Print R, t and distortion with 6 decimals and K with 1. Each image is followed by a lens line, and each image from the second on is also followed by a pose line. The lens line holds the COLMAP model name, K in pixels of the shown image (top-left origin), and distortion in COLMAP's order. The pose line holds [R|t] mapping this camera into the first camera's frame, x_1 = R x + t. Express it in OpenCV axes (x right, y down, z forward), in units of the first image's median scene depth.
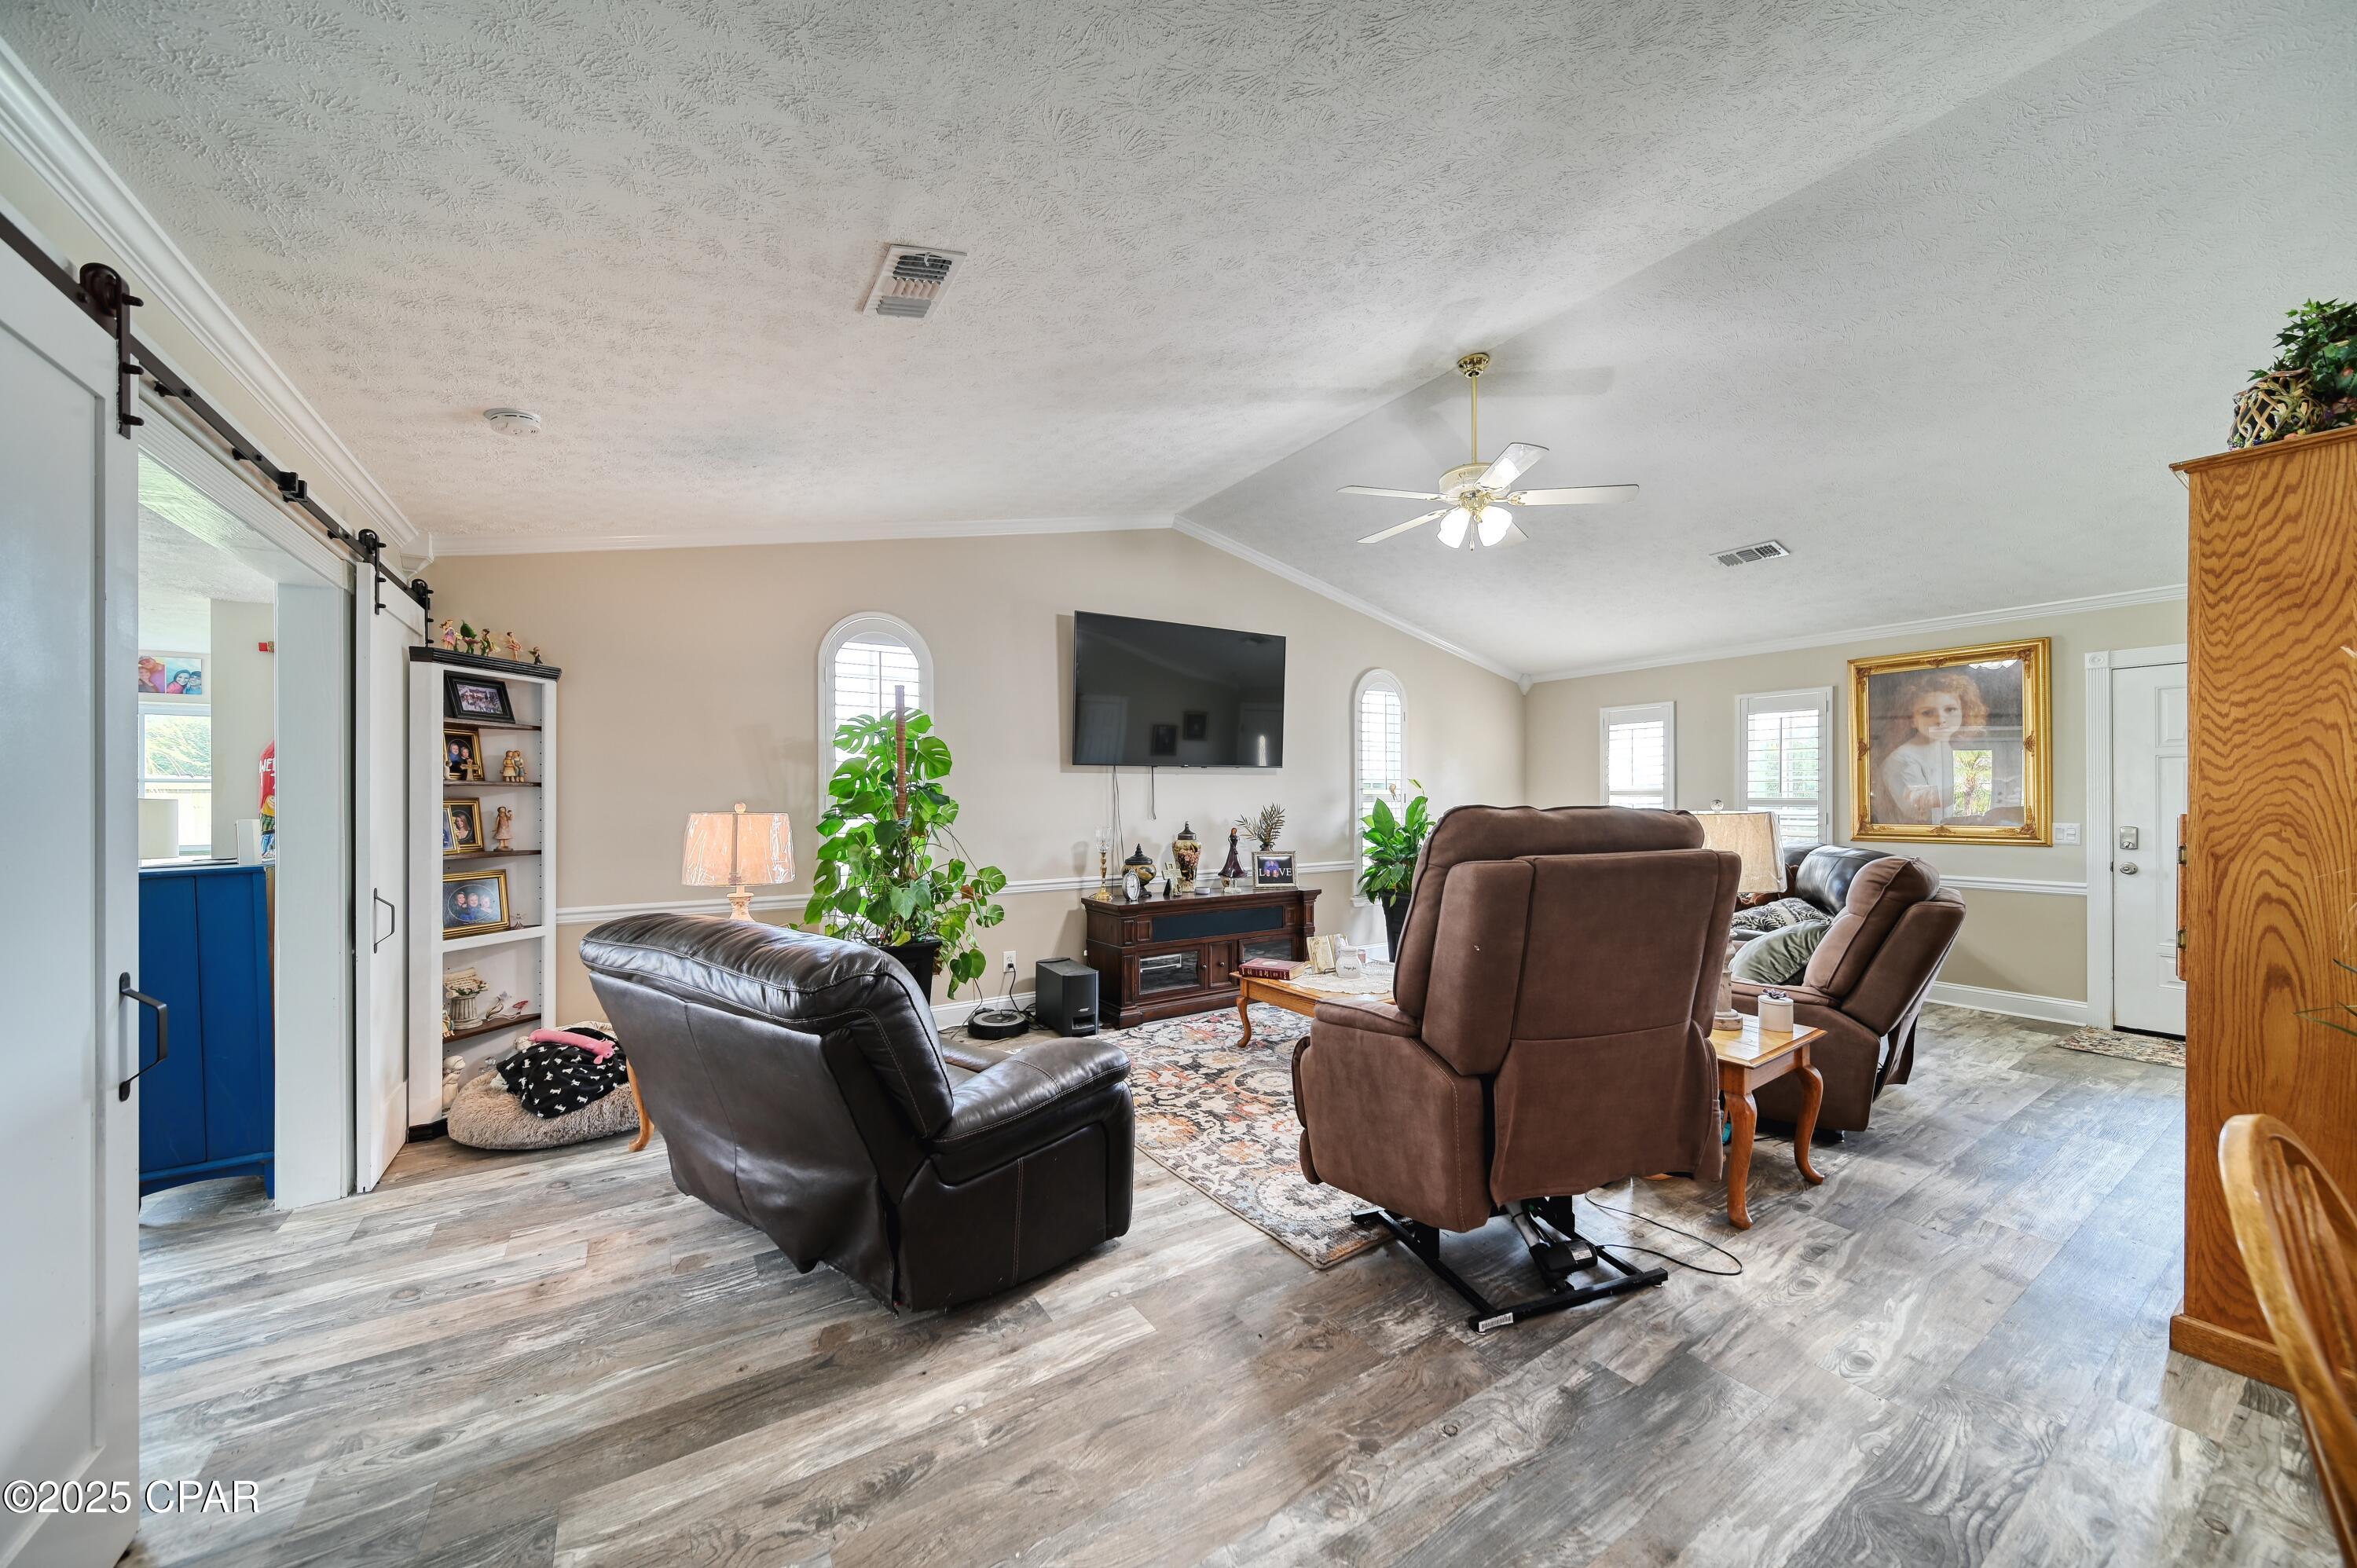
lens RADIAL K [[836.9, 0, 1194.0], [0, 836.9, 796.7], [0, 0, 1]] dist [0.003258, -0.002016]
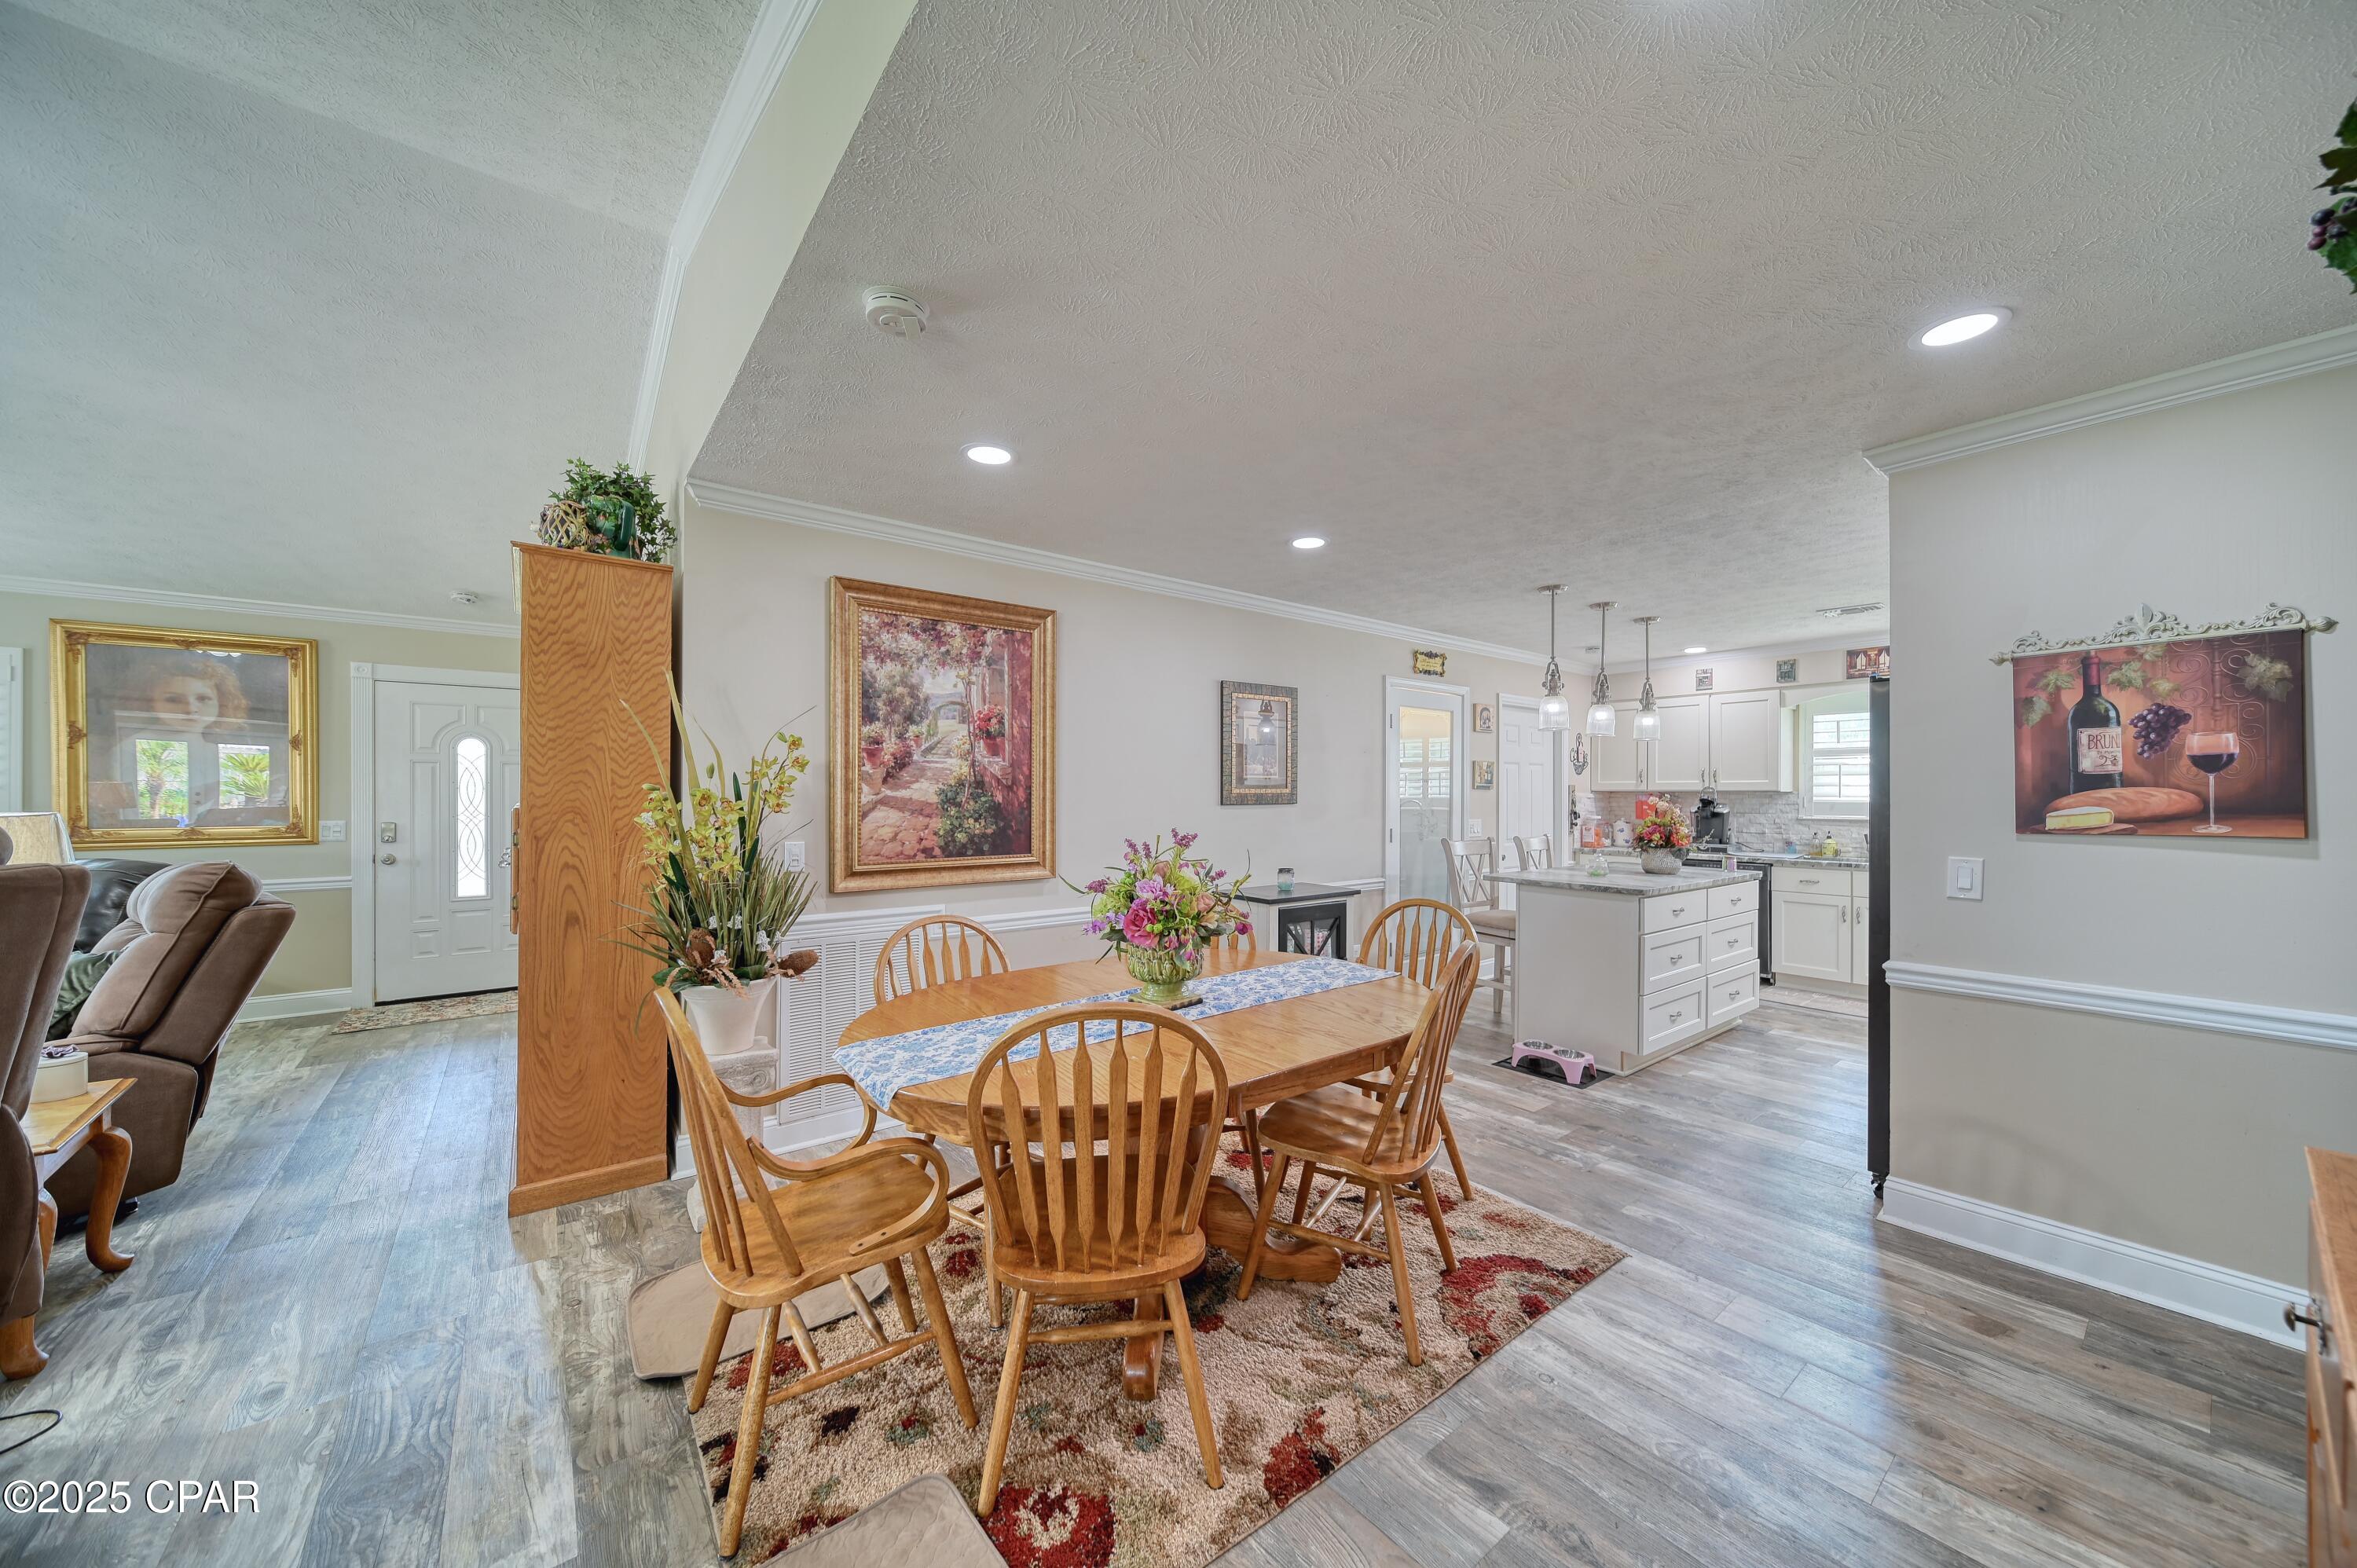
lens RADIAL K [[828.8, 0, 1193.9], [0, 828.8, 796.2], [0, 0, 1]] dist [0.000914, -0.000638]
pose [[-0.092636, 0.002388, 0.995697, -0.133399], [-0.001655, 0.999995, -0.002552, 0.002411], [-0.995699, -0.001884, -0.092631, 0.033977]]
